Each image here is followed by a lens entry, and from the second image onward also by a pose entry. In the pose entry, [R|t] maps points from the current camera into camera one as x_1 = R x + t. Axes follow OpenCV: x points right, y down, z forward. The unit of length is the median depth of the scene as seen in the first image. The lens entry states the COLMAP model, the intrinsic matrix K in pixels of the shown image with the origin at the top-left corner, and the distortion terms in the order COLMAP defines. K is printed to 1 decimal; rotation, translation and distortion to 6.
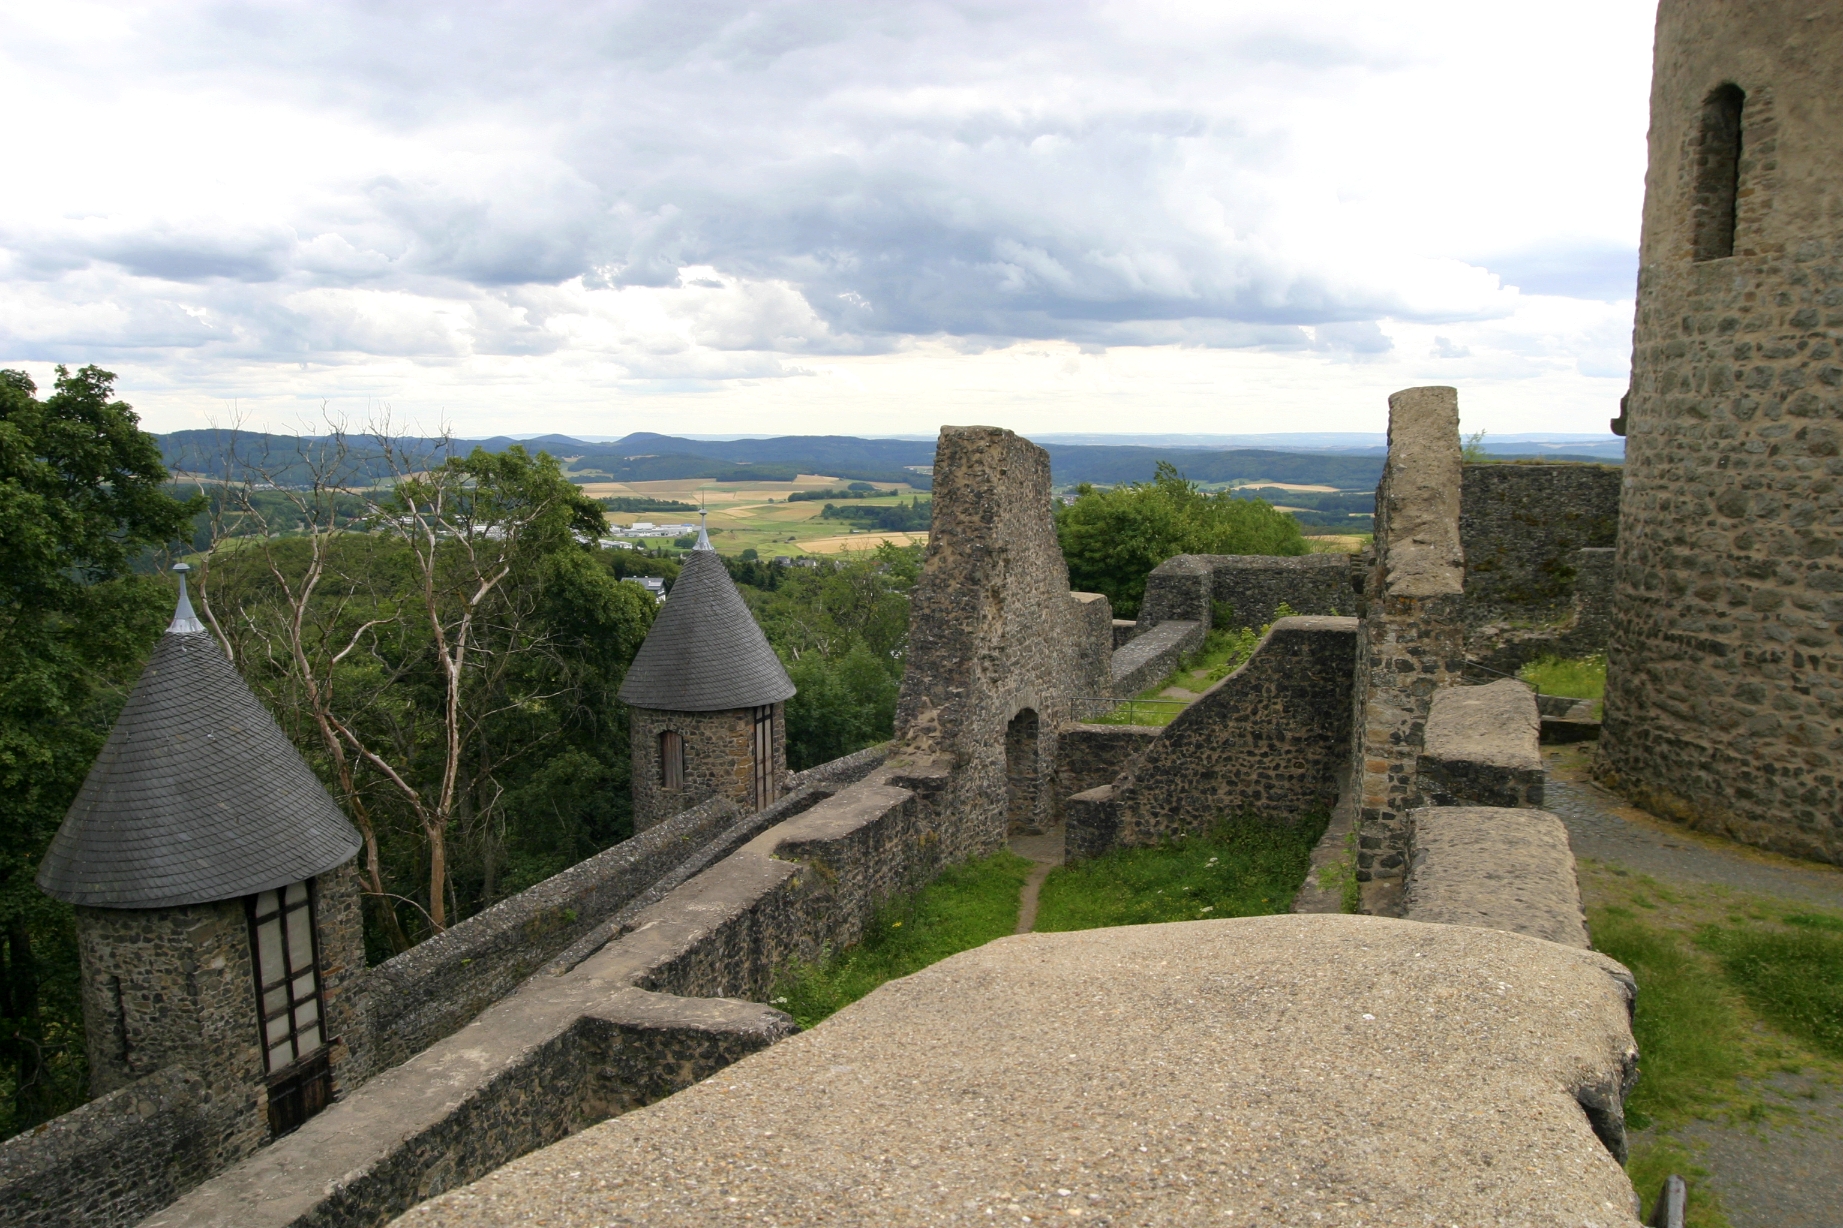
lens RADIAL K [[1413.0, 0, 921.5], [0, 1413.0, 614.0], [0, 0, 1]] dist [-0.065960, 0.011986]
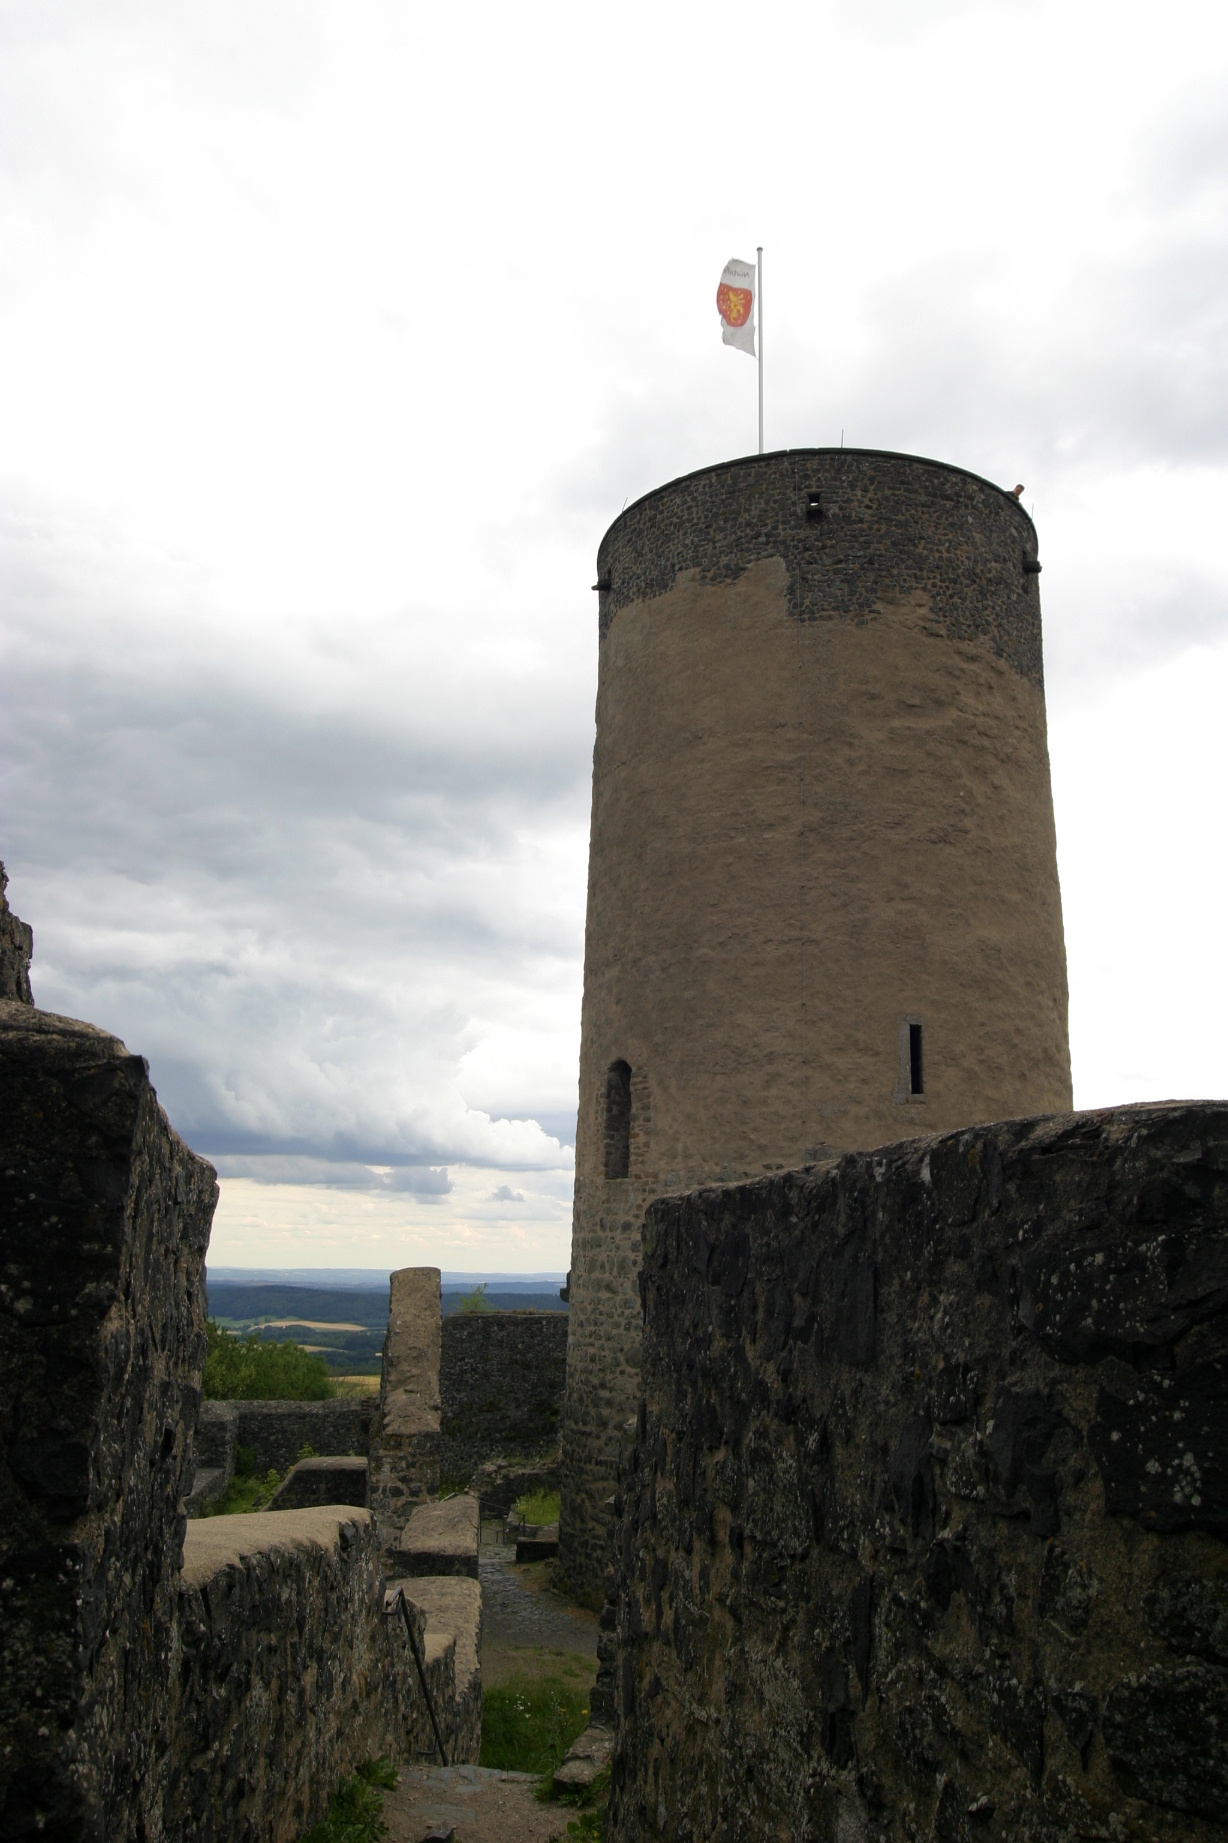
lens RADIAL K [[1413.0, 0, 614.0], [0, 1413.0, 921.5], [0, 0, 1]] dist [-0.065960, 0.011986]
pose [[0.897655, 0.123802, 0.422951, -0.069499], [0.037855, 0.934522, -0.353887, 0.007677], [-0.439069, 0.333679, 0.834192, -0.278807]]
